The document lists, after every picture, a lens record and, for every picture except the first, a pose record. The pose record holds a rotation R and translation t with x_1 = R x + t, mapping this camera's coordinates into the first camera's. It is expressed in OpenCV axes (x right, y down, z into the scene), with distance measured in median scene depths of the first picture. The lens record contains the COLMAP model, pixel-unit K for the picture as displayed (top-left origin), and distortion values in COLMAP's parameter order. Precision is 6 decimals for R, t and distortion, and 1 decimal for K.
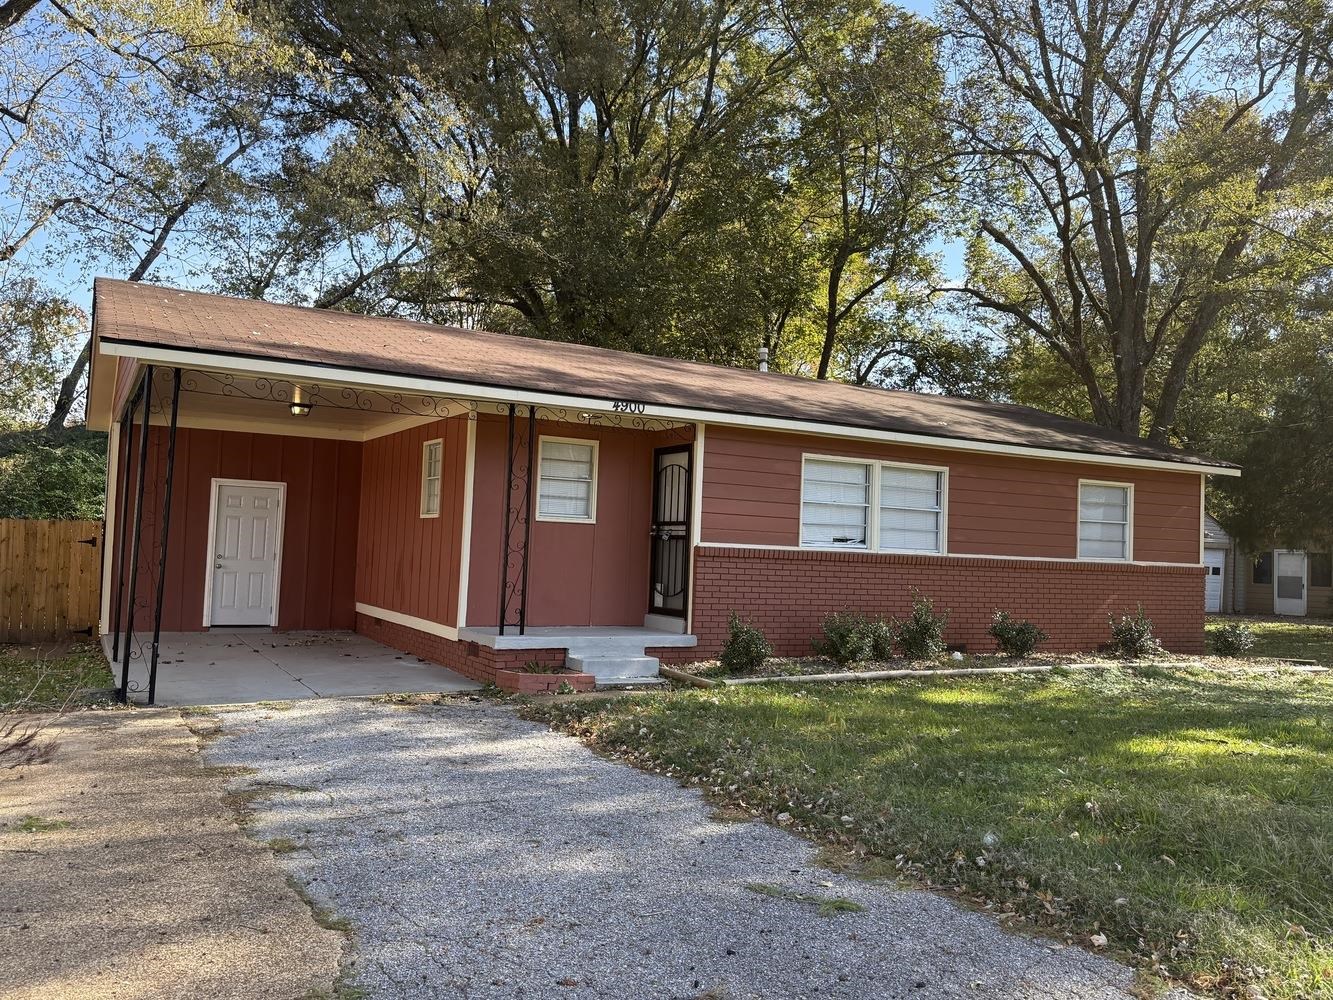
lens RADIAL K [[1042.1, 0, 666.5], [0, 1042.1, 500.0], [0, 0, 1]] dist [0.081521, -0.001527]
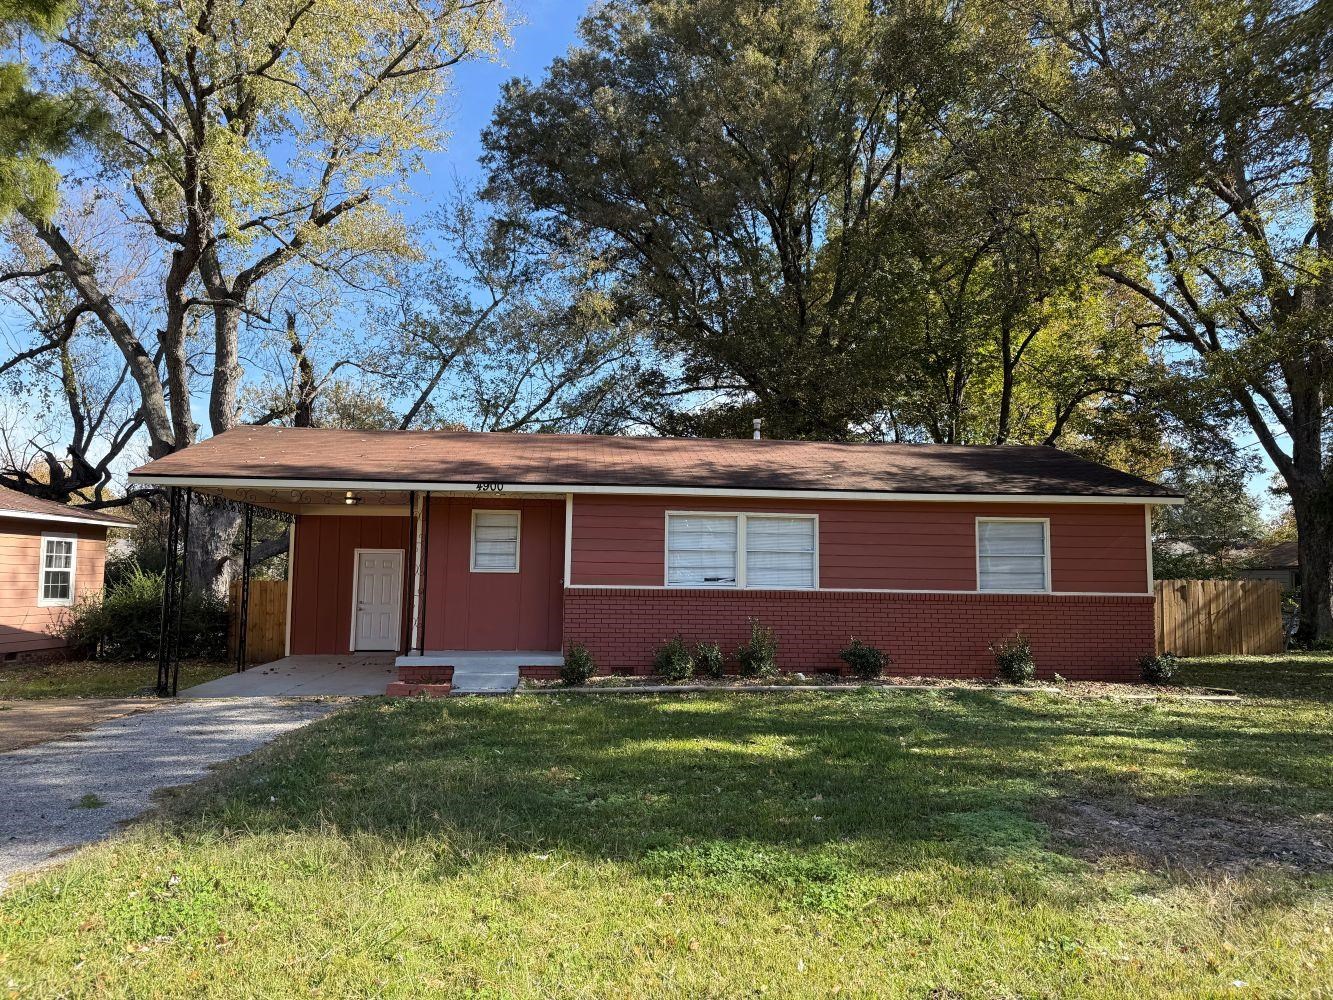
lens RADIAL K [[923.3, 0, 666.3], [0, 923.3, 484.9], [0, 0, 1]] dist [0.060891, -0.000493]
pose [[0.913928, -0.067981, -0.400143, 0.563531], [0.040761, 0.996262, -0.076157, 0.008377], [0.403825, 0.053292, 0.913283, -0.010570]]
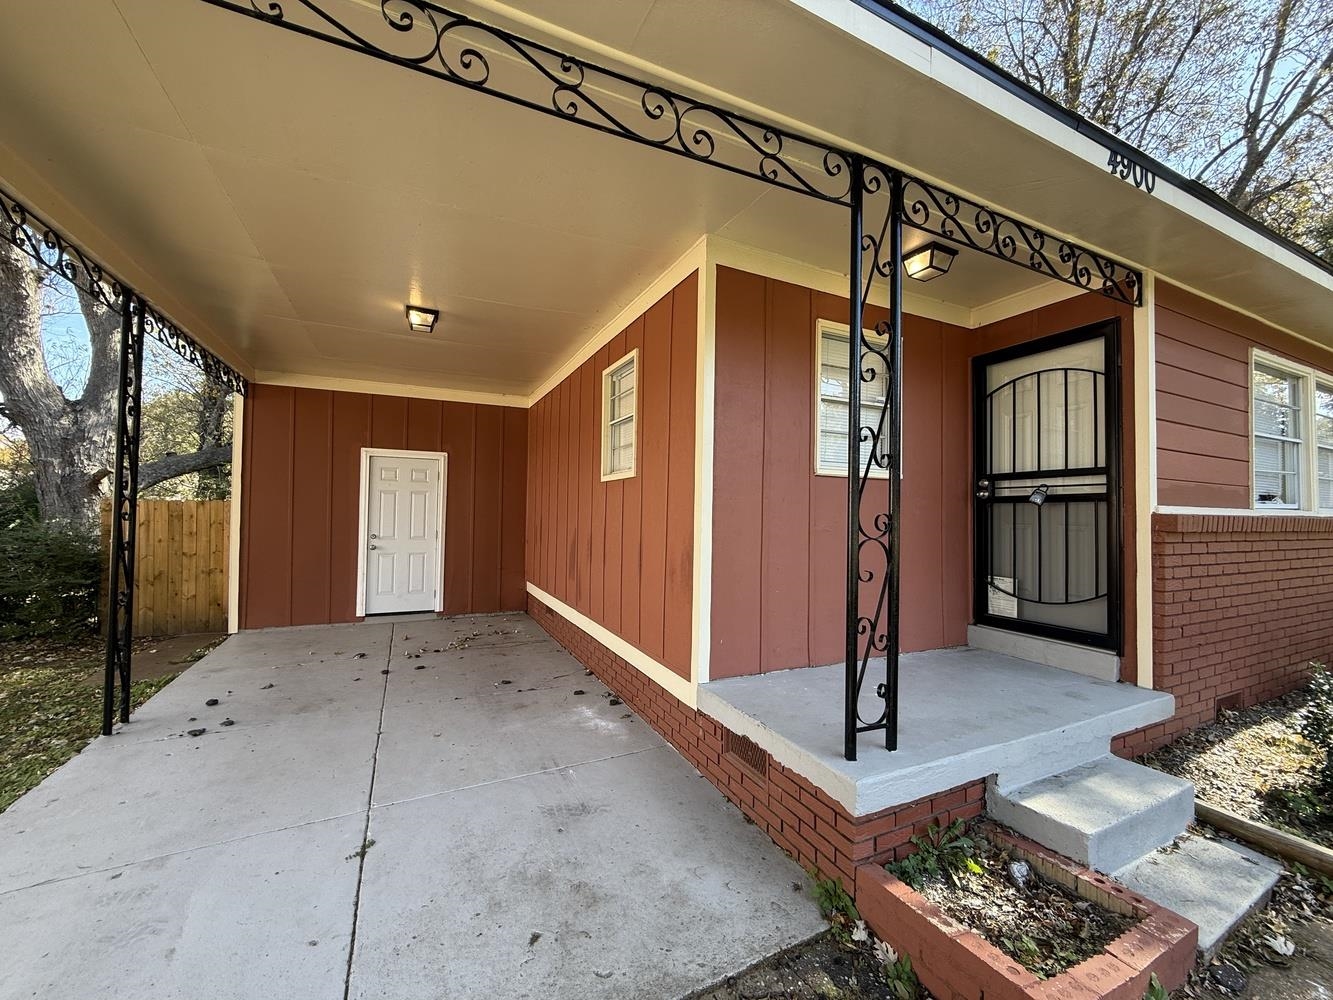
lens RADIAL K [[524.8, 0, 663.1], [0, 524.8, 500.7], [0, 0, 1]] dist [0.002231, 0.000090]
pose [[0.997620, -0.026131, -0.063808, -0.175929], [0.027637, 0.999357, 0.022836, 0.023457], [0.063170, -0.024546, 0.997701, 0.668433]]
